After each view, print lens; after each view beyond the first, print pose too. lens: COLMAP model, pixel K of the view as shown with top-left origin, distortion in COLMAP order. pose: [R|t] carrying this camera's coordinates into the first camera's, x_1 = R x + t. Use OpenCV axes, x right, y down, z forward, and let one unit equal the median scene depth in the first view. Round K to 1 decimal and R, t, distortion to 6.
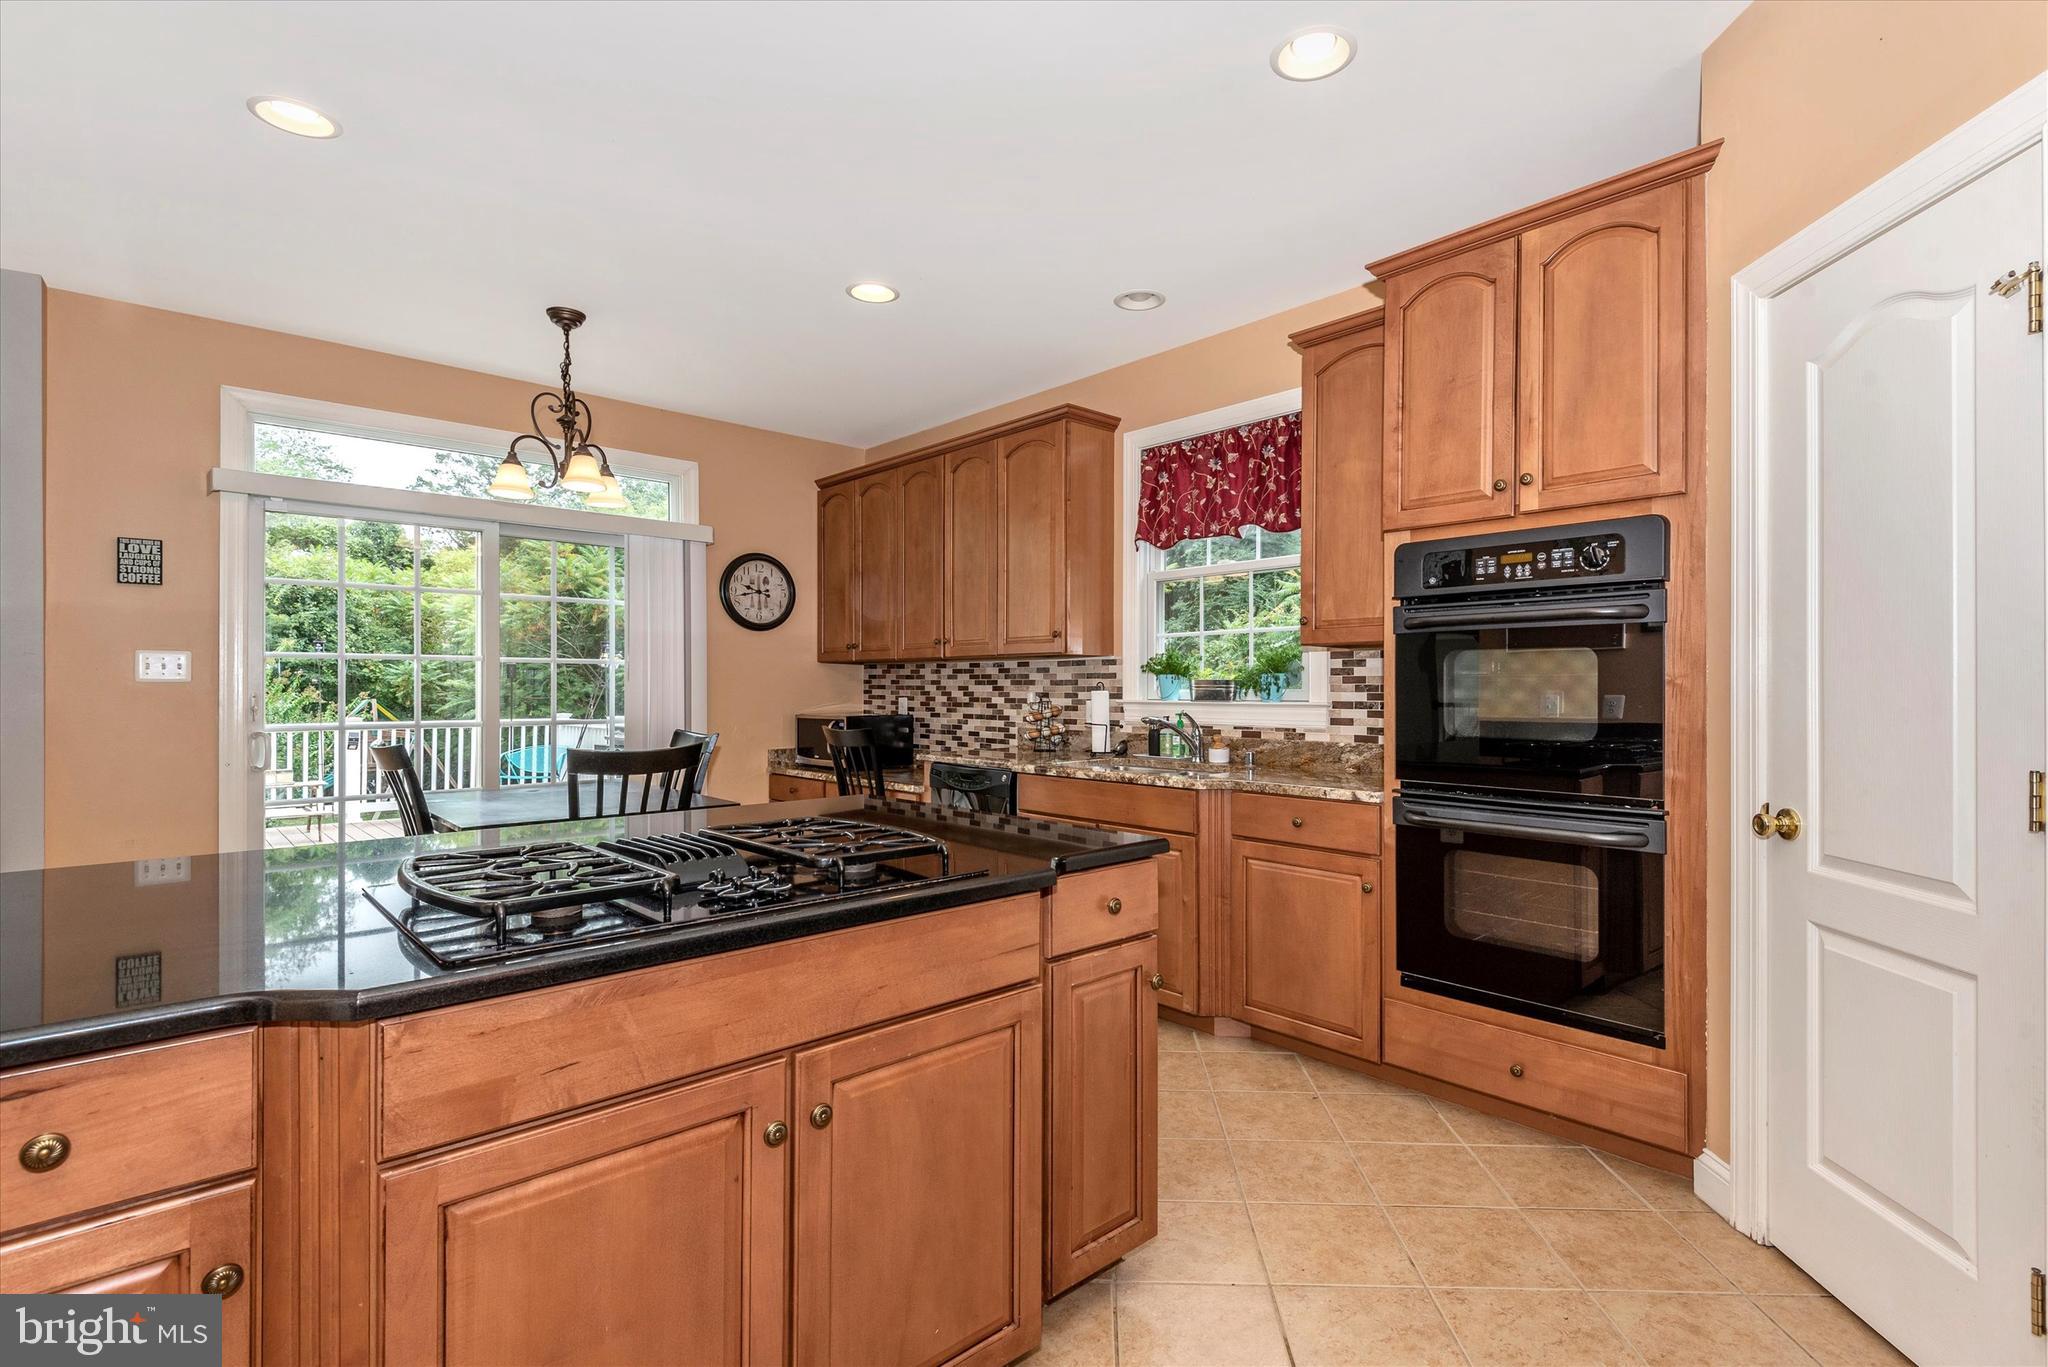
lens RADIAL K [[945.3, 0, 1058.4], [0, 945.3, 689.1], [0, 0, 1]] dist [0.019923, -0.009226]
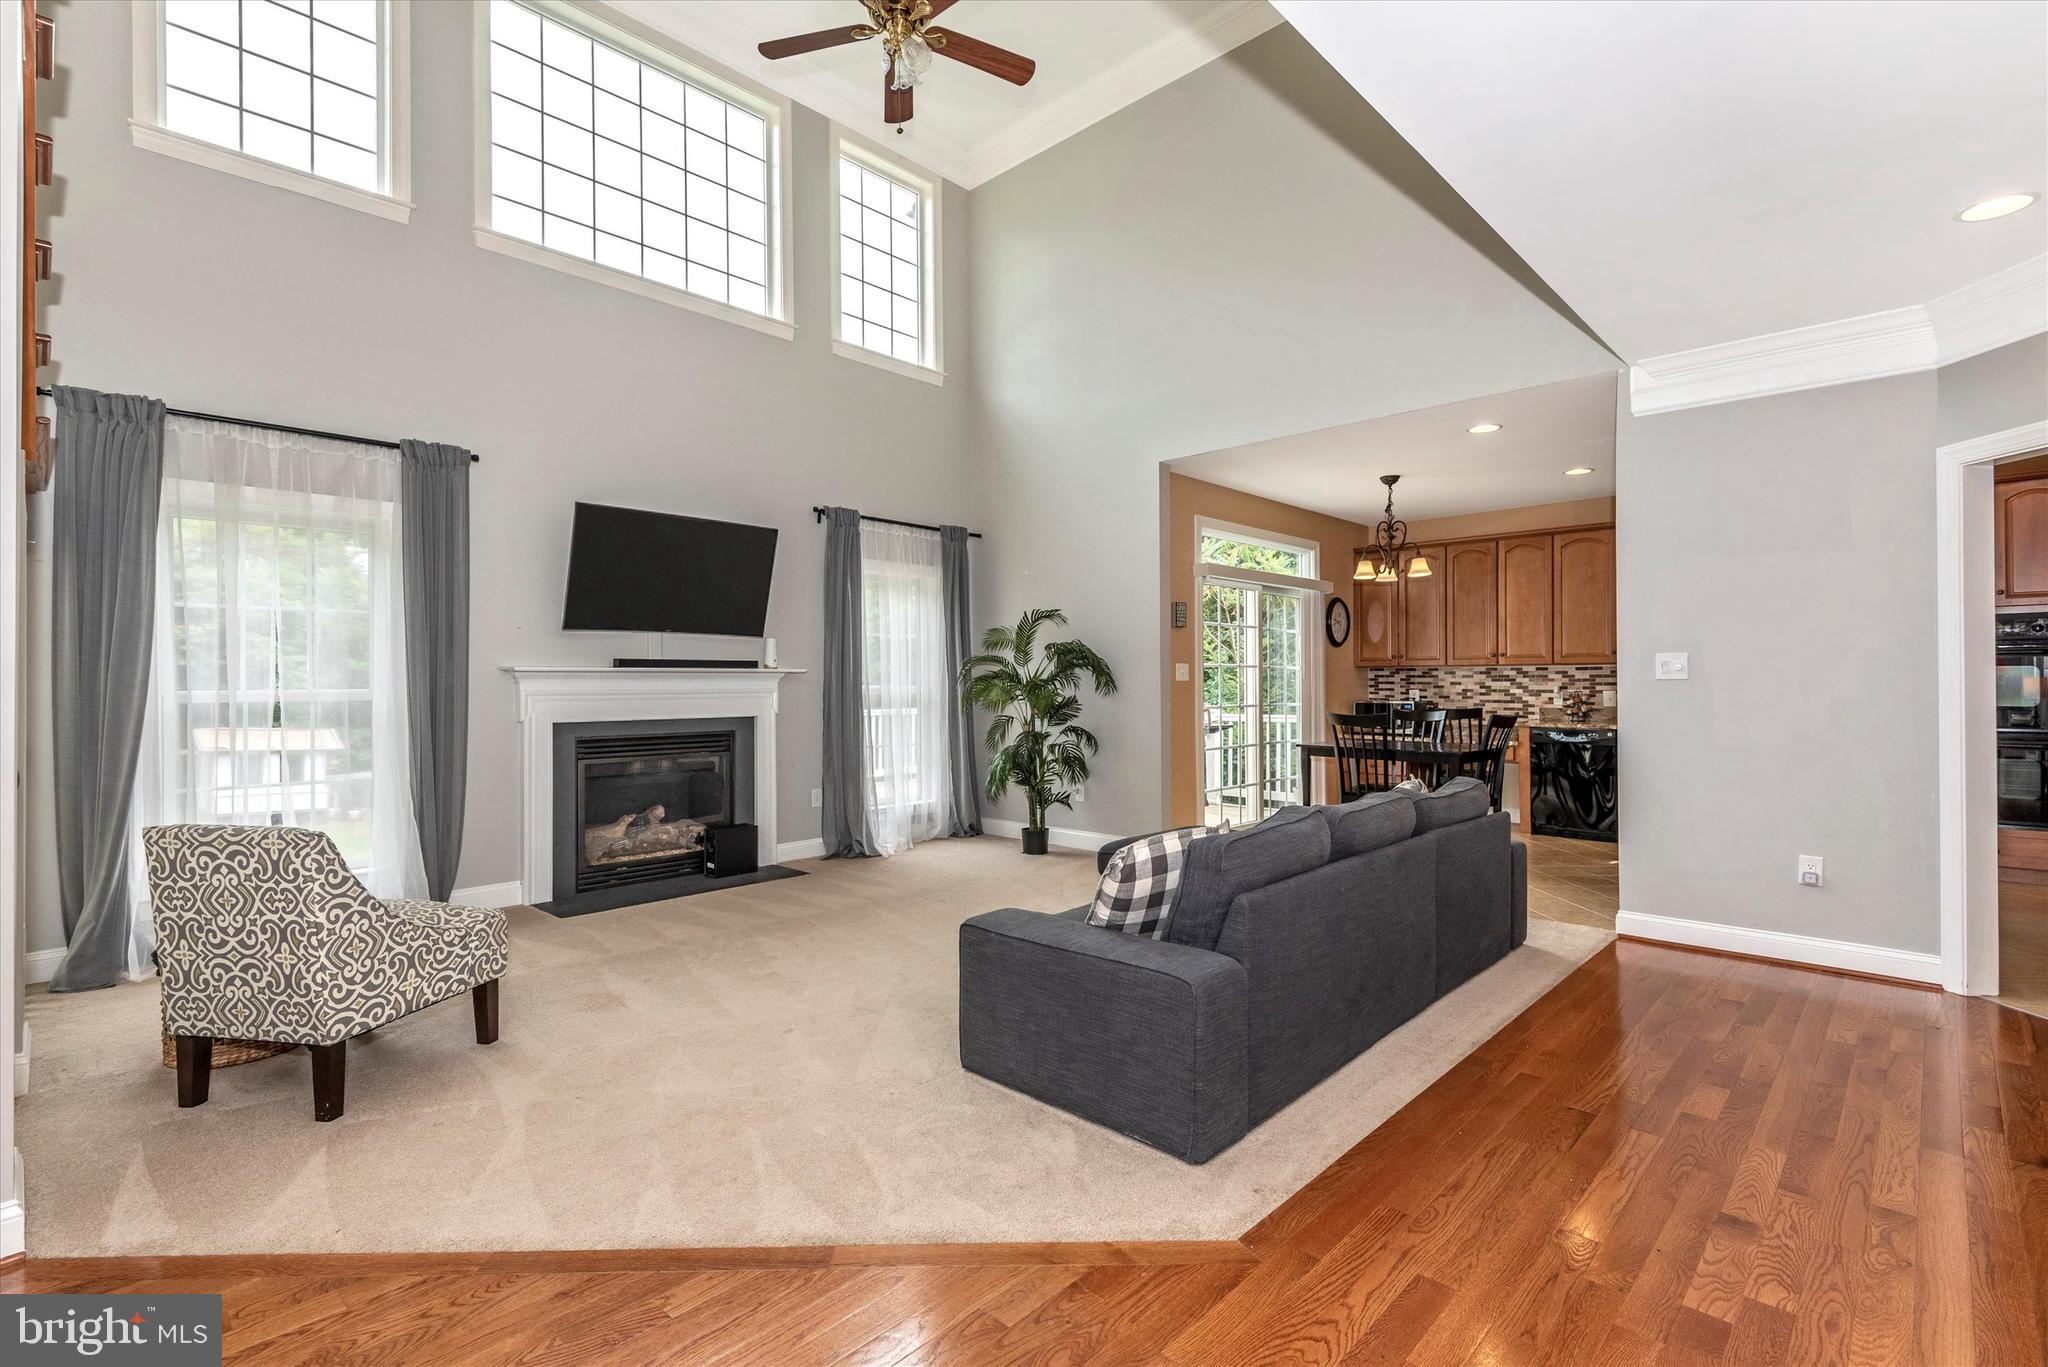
lens RADIAL K [[945.3, 0, 1038.5], [0, 945.3, 685.5], [0, 0, 1]] dist [0.019923, -0.009226]
pose [[0.998364, -0.000589, 0.057168, -0.972025], [0.000578, 1.000000, 0.000207, 0.001821], [-0.057168, -0.000174, 0.998365, -0.576392]]
